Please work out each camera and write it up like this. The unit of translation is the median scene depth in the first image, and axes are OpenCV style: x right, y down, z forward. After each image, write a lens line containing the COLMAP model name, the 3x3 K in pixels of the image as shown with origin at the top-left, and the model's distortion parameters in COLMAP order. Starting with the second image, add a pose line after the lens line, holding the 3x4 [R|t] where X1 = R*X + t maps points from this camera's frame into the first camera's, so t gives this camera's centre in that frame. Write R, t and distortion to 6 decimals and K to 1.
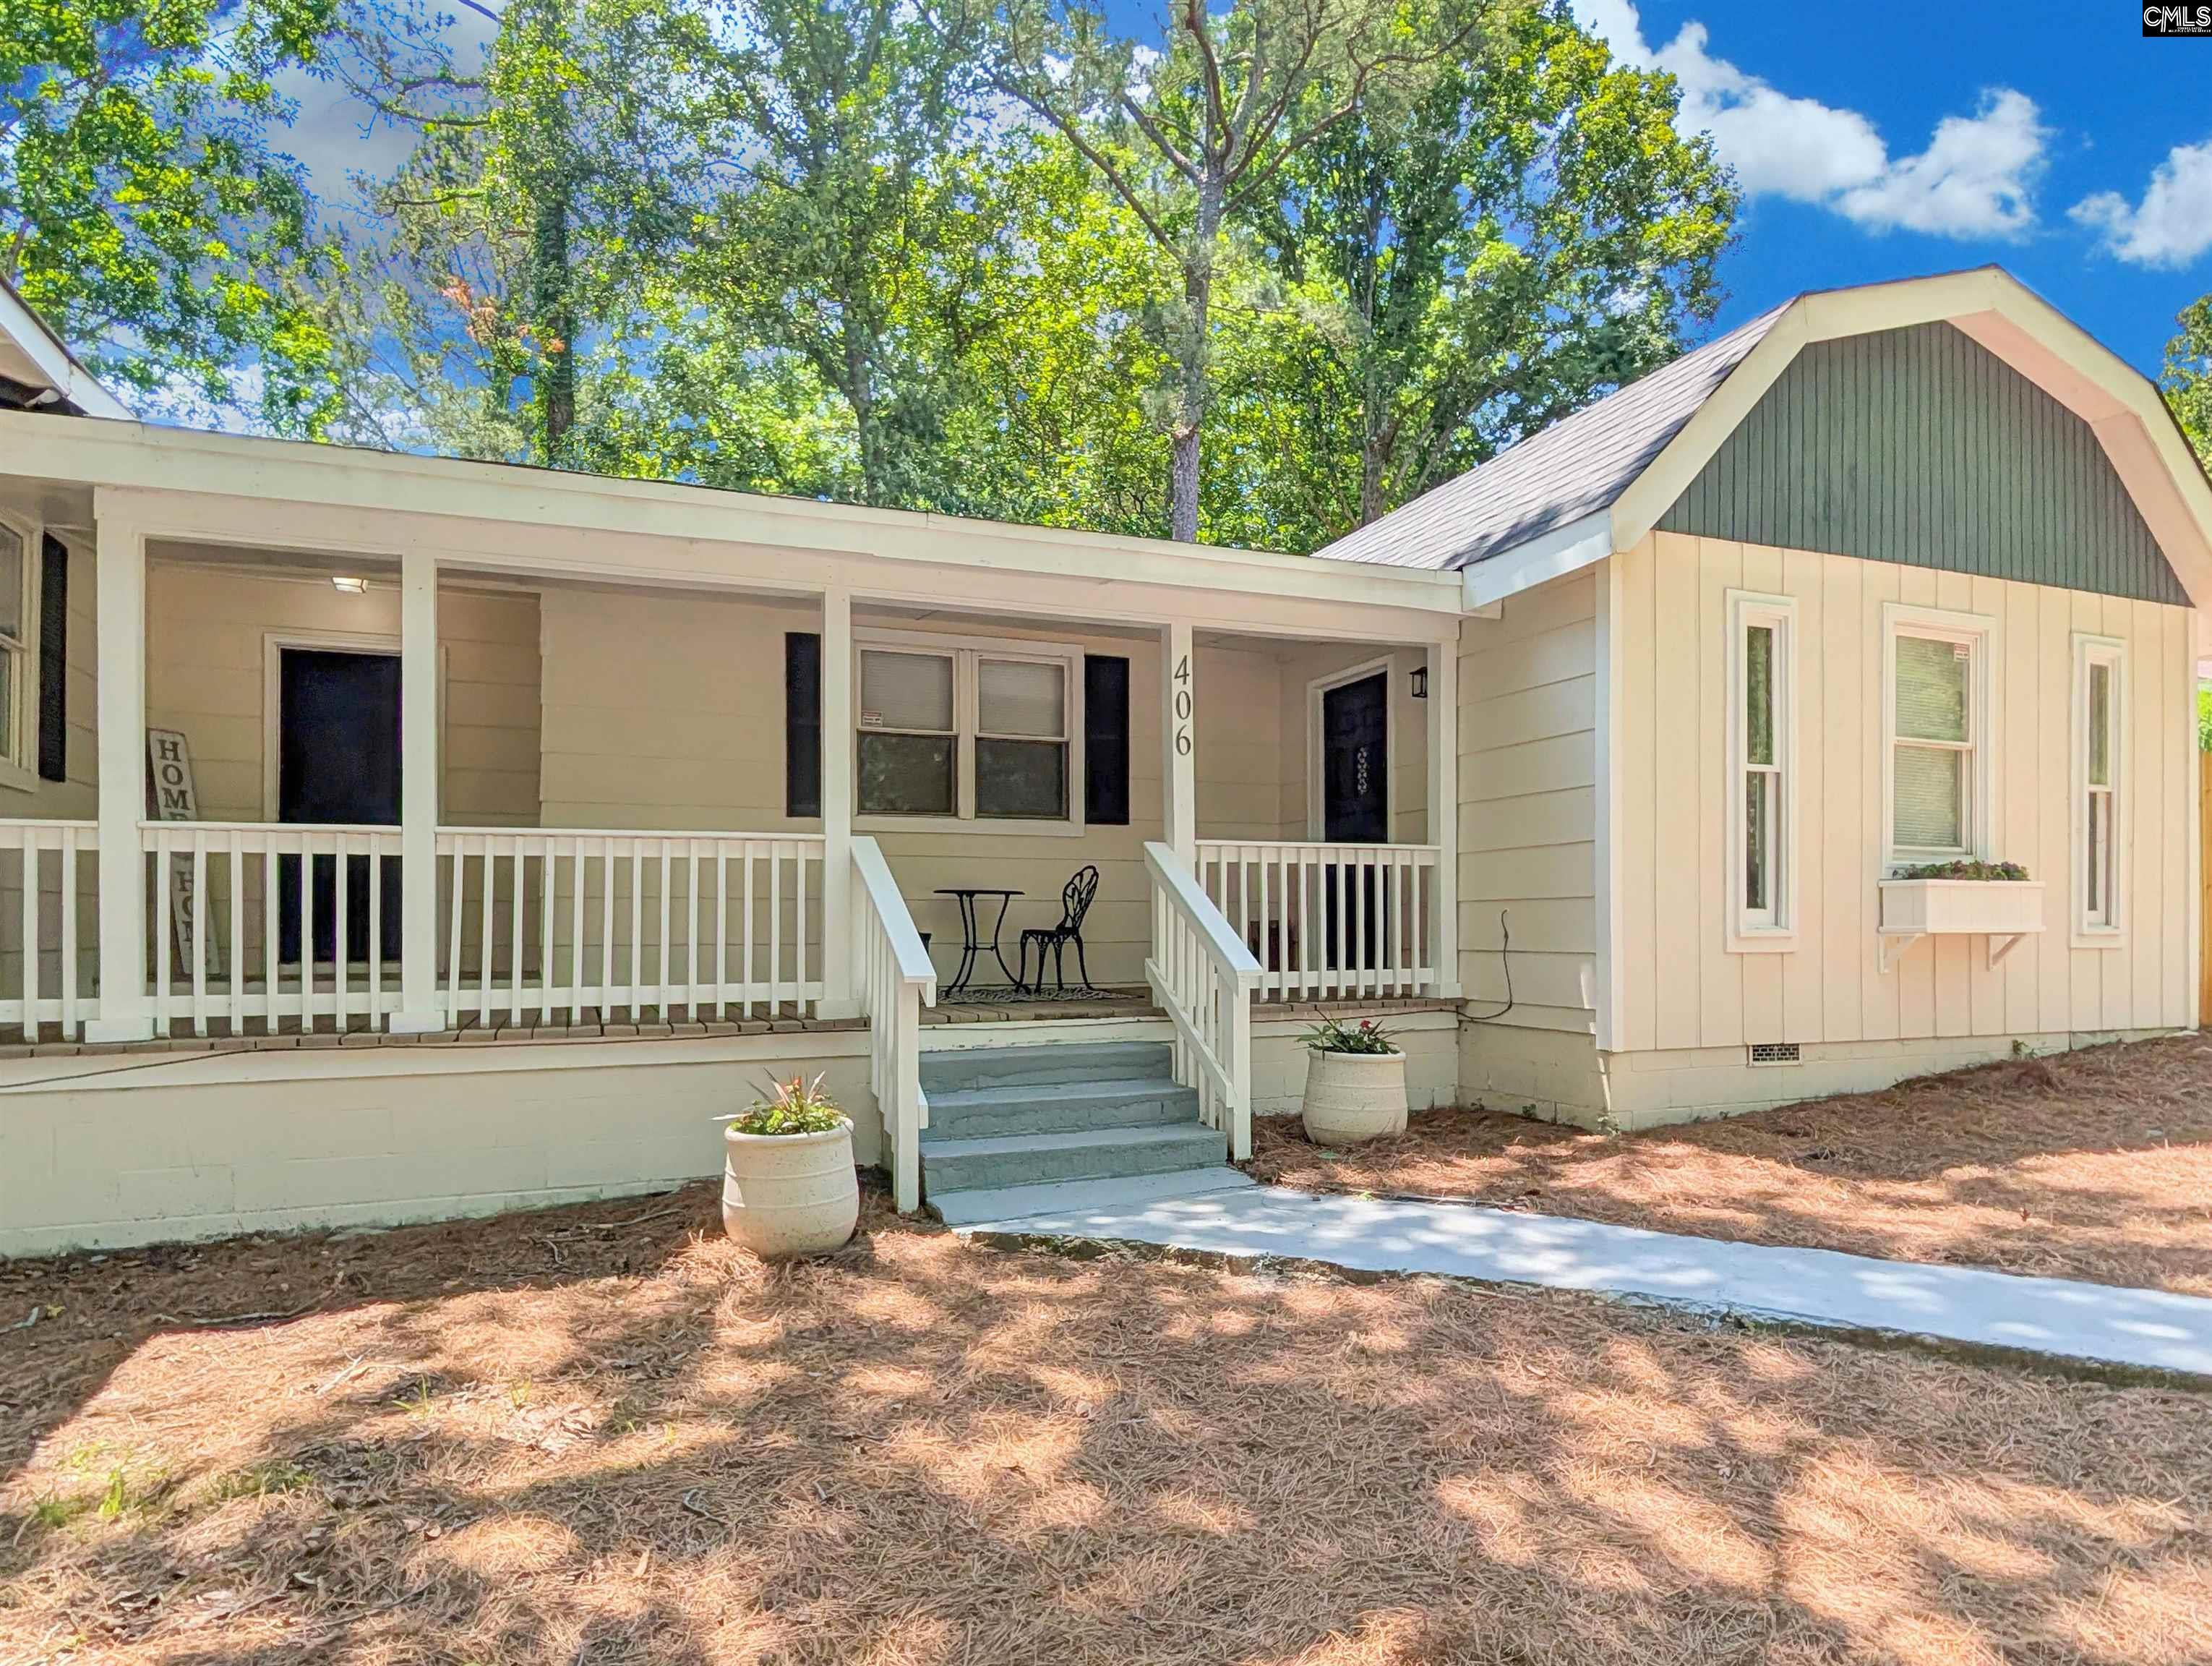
lens RADIAL K [[1496.0, 0, 1109.4], [0, 1496.0, 938.7], [0, 0, 1]] dist [-0.000246, 0.000675]
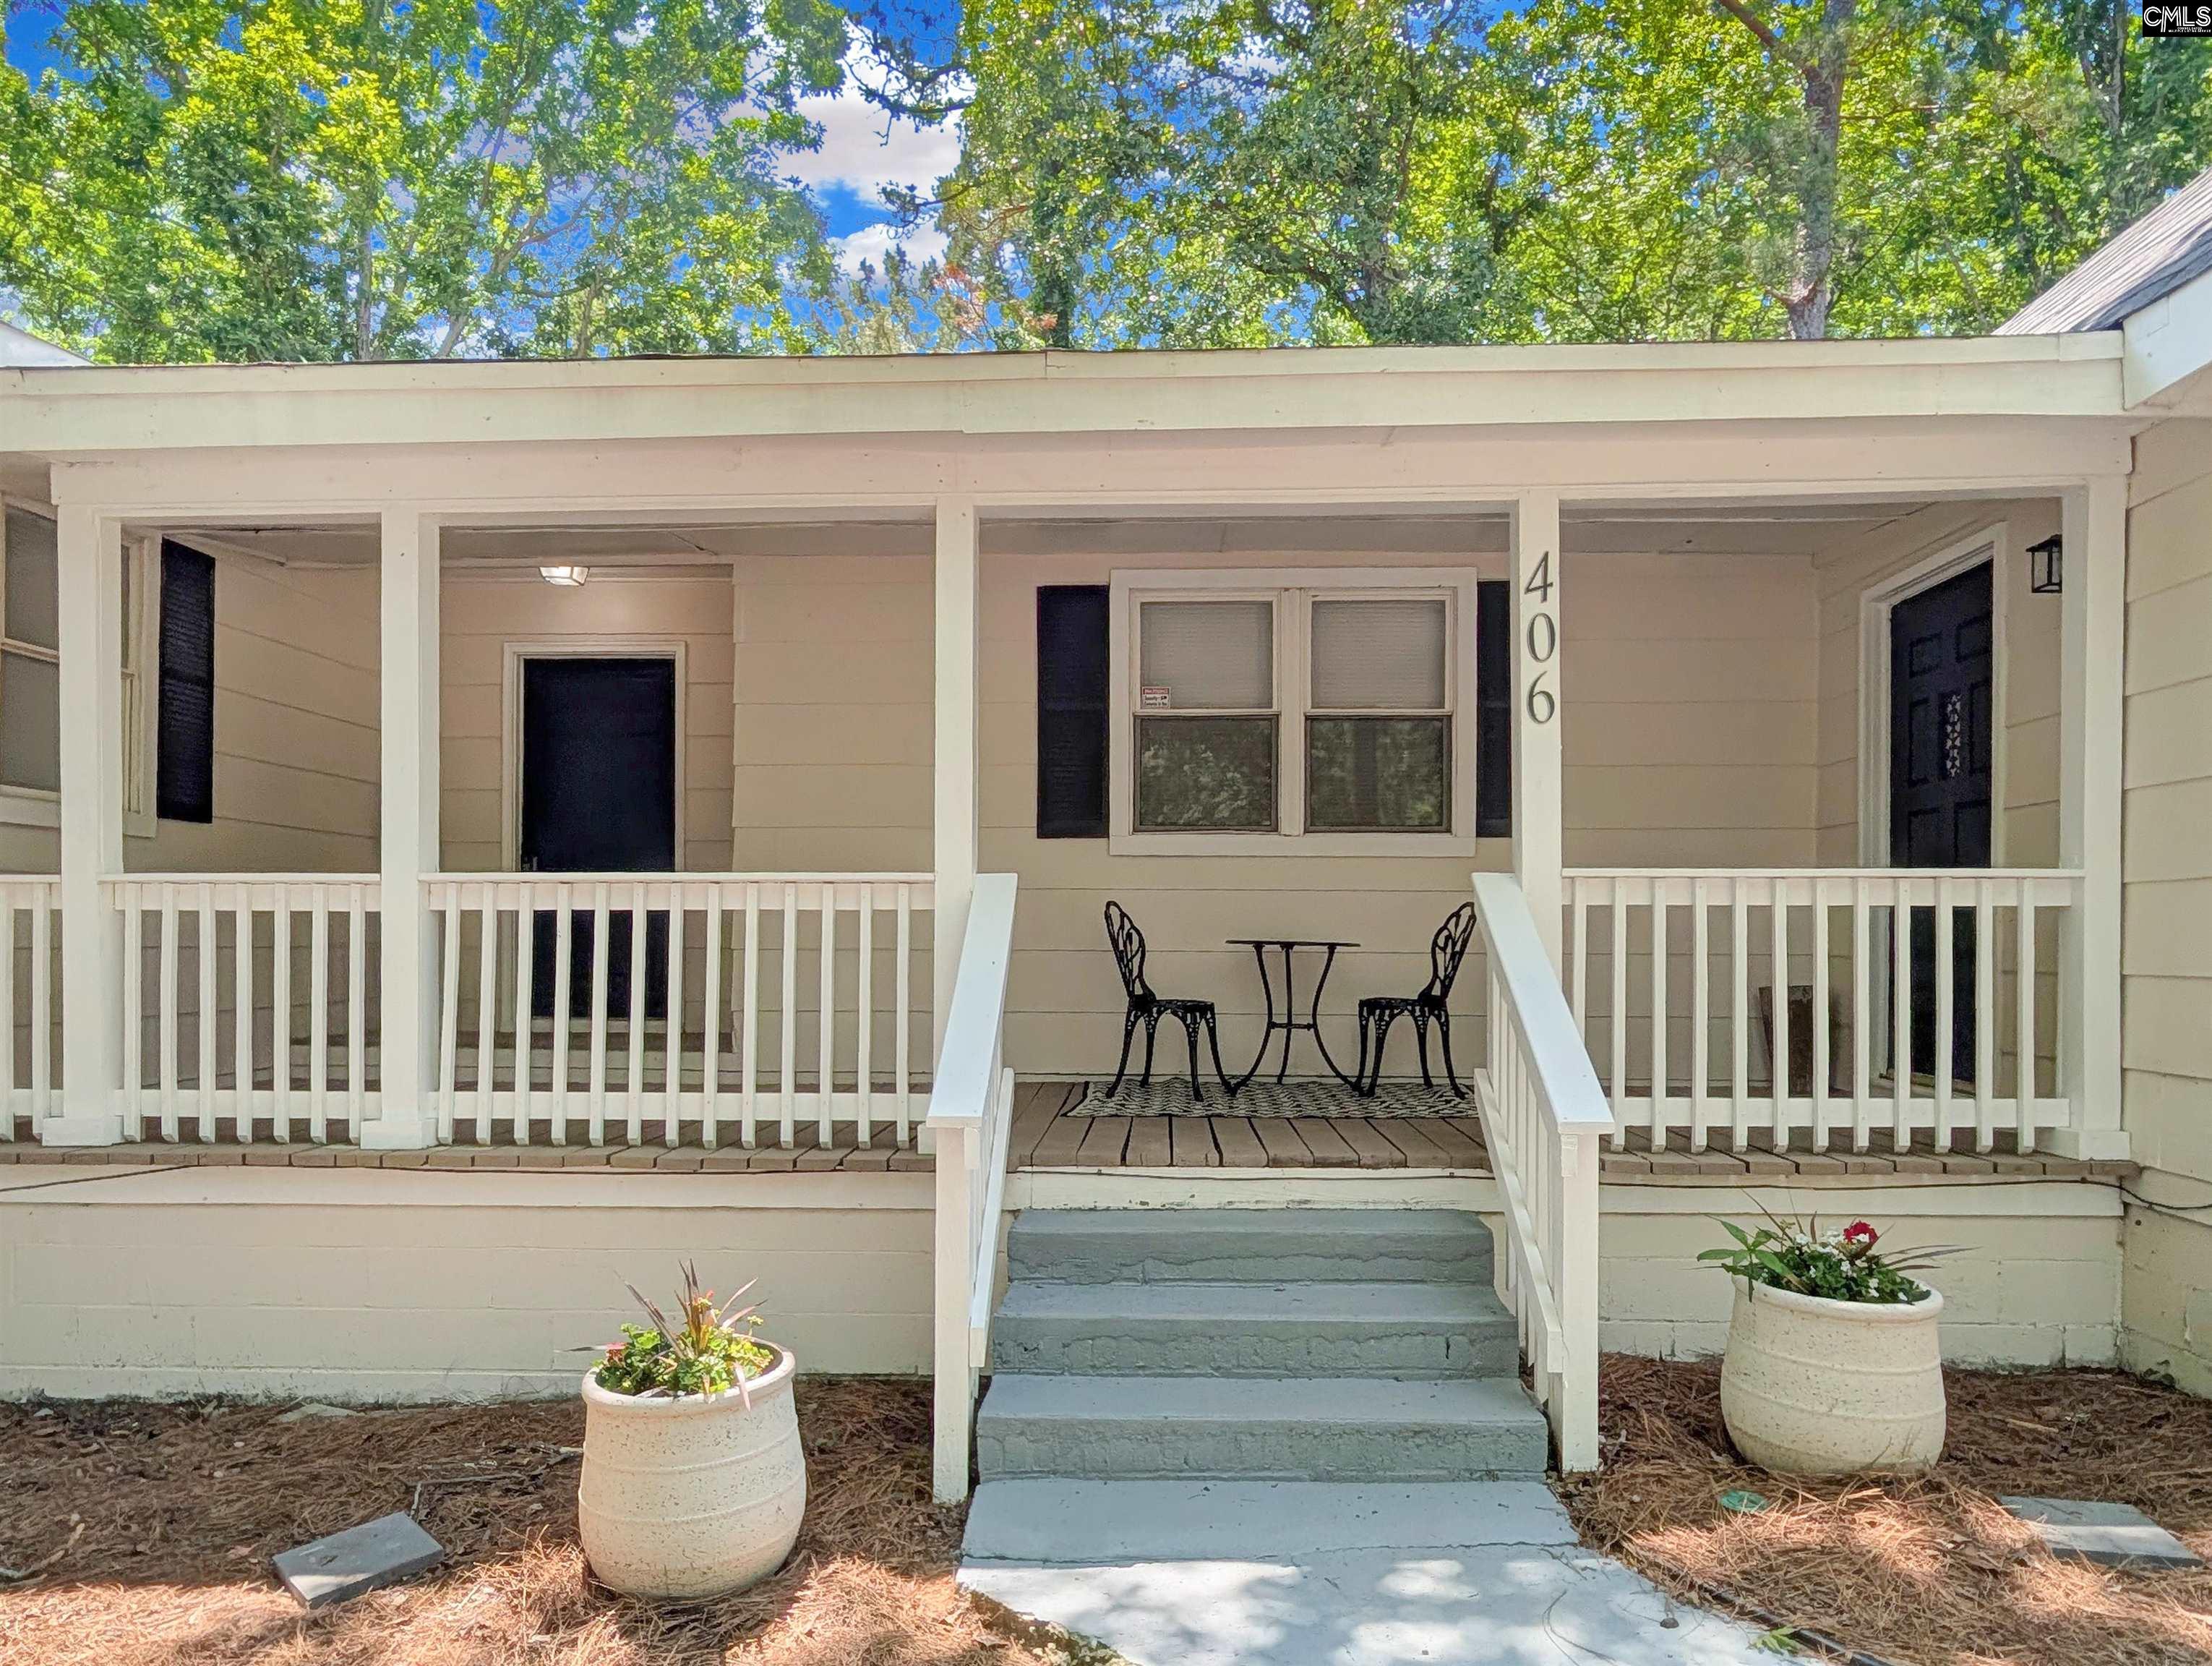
lens RADIAL K [[1496.0, 0, 1109.4], [0, 1496.0, 938.7], [0, 0, 1]] dist [-0.000246, 0.000675]
pose [[0.898548, 0.008435, -0.438794, 0.143915], [-0.007964, 0.999964, 0.002912, -0.036362], [0.438803, 0.000878, 0.898583, 0.374147]]
